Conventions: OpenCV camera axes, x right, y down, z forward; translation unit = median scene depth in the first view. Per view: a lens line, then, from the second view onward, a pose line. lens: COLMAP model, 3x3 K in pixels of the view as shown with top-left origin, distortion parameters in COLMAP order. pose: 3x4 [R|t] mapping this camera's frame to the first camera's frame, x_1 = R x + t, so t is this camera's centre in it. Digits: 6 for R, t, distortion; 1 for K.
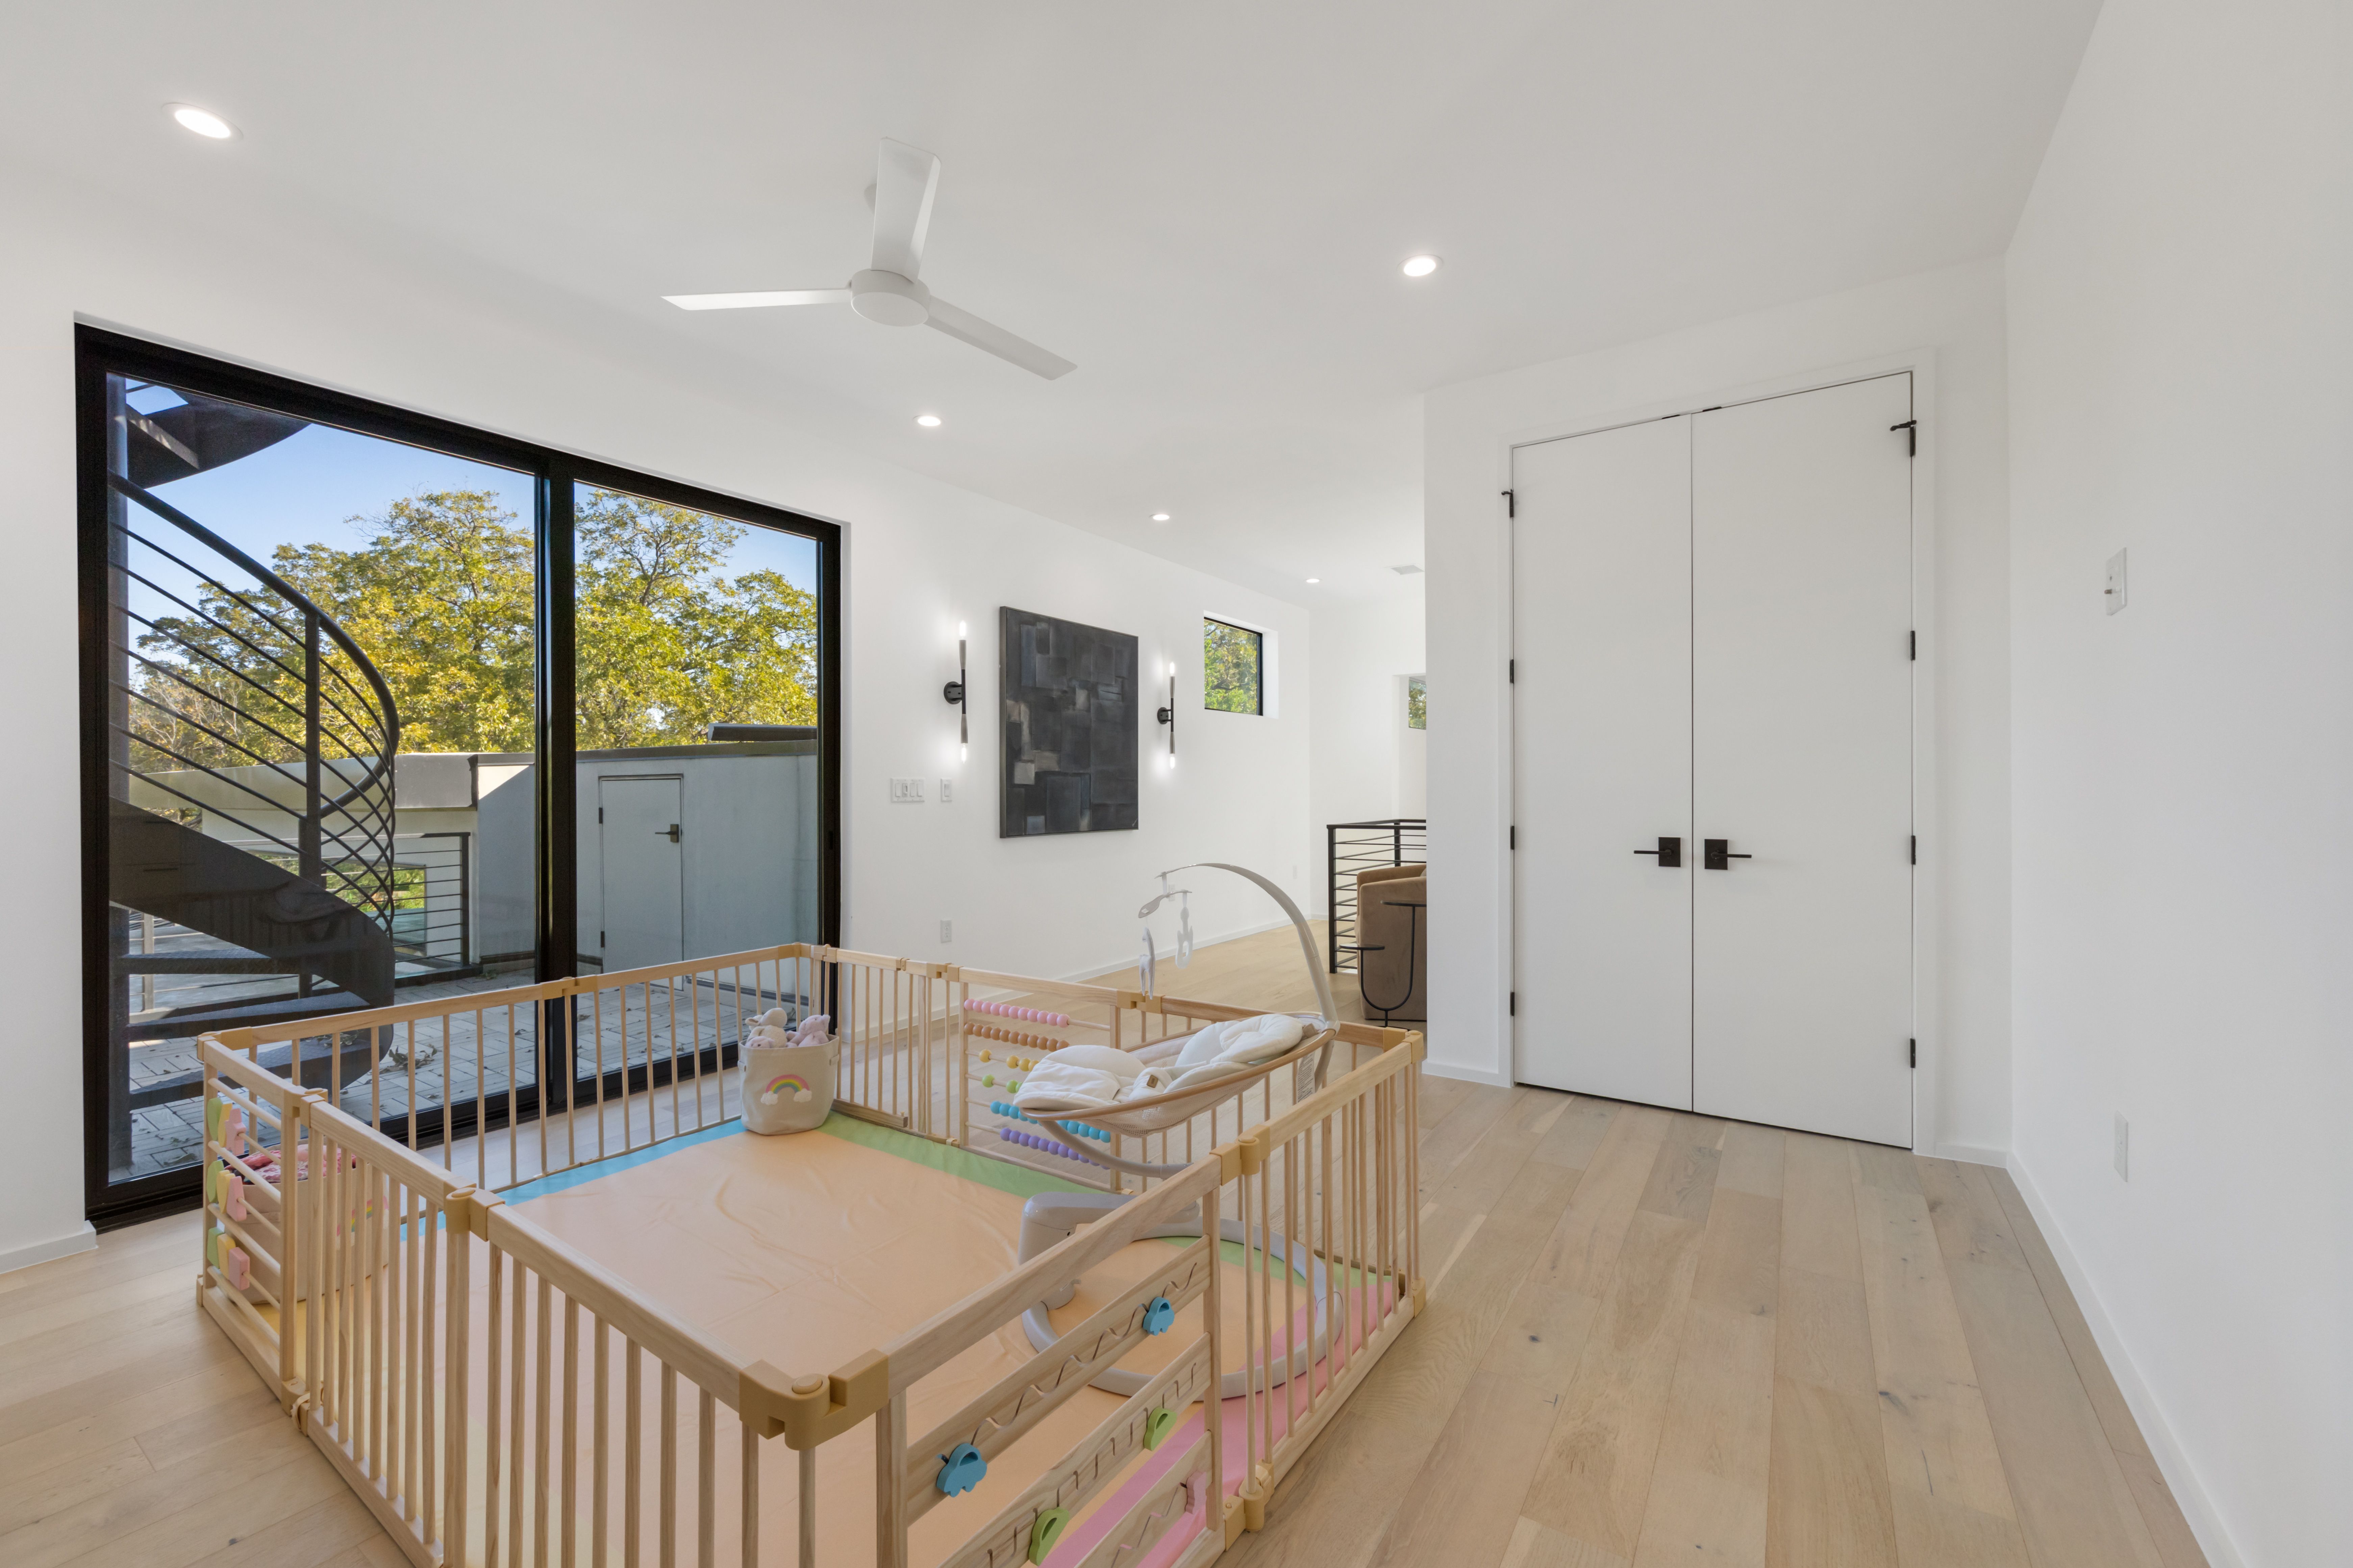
lens RADIAL K [[964.9, 0, 1162.5], [0, 964.9, 787.9], [0, 0, 1]] dist [-0.002577, 0.001343]
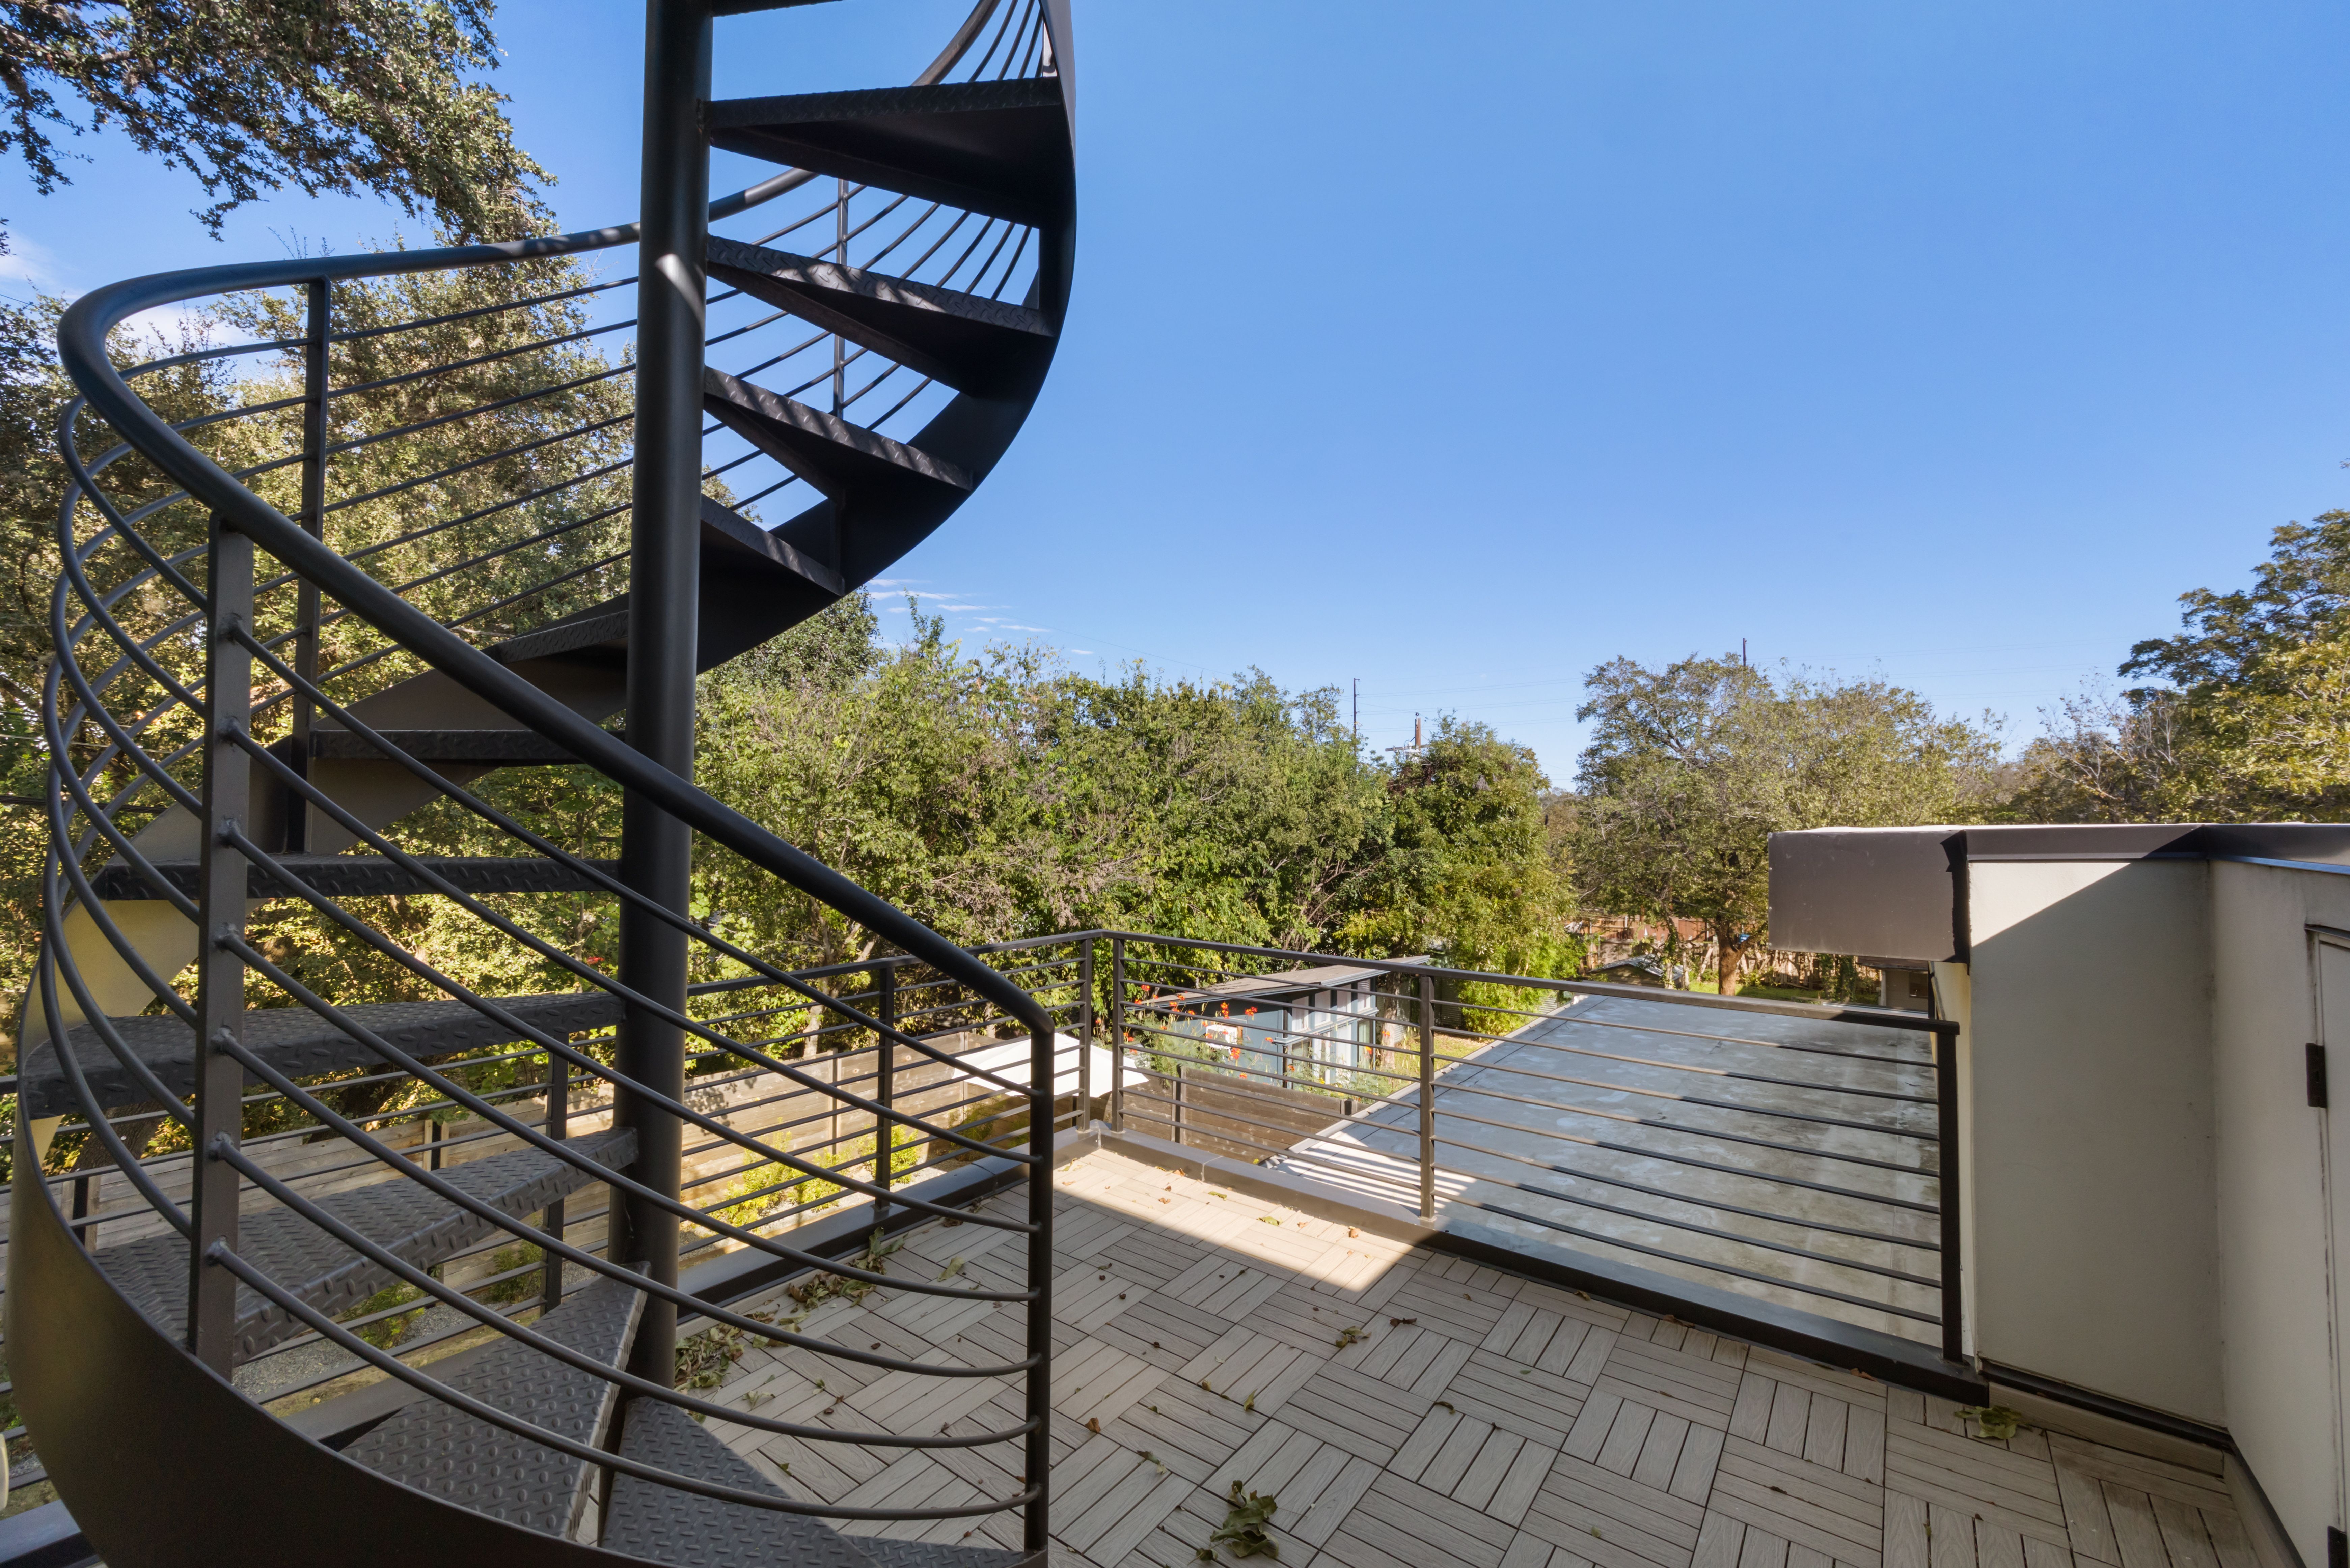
lens RADIAL K [[963.5, 0, 1187.6], [0, 963.5, 778.7], [0, 0, 1]] dist [-0.002577, 0.001343]
pose [[-0.060945, -0.030279, -0.997682, -0.291537], [-0.007805, 0.999524, -0.029859, -0.041456], [0.998111, 0.005967, -0.061153, 0.692722]]
